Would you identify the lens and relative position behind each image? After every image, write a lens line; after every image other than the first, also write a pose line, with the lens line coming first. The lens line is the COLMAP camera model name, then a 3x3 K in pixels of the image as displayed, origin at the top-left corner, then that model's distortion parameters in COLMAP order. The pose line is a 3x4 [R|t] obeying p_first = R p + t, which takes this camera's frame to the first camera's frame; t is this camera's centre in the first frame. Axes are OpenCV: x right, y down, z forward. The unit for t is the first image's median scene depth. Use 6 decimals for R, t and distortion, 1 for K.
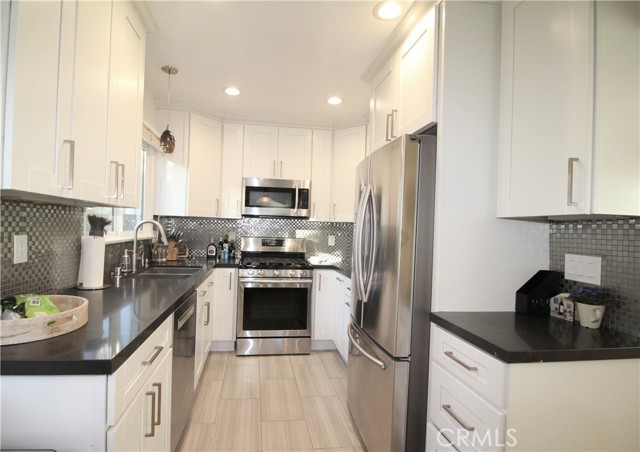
lens RADIAL K [[315.6, 0, 316.1], [0, 315.6, 229.1], [0, 0, 1]] dist [-0.000796, -0.001470]
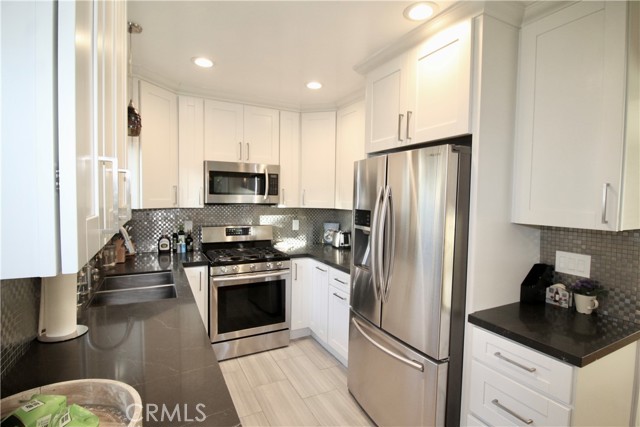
lens RADIAL K [[298.9, 0, 323.2], [0, 298.9, 208.0], [0, 0, 1]] dist [-0.009373, -0.006006]
pose [[0.944658, -0.025202, 0.327088, -0.220245], [0.009843, 0.998773, 0.048527, -0.077820], [-0.327909, -0.042622, 0.943747, 0.117166]]
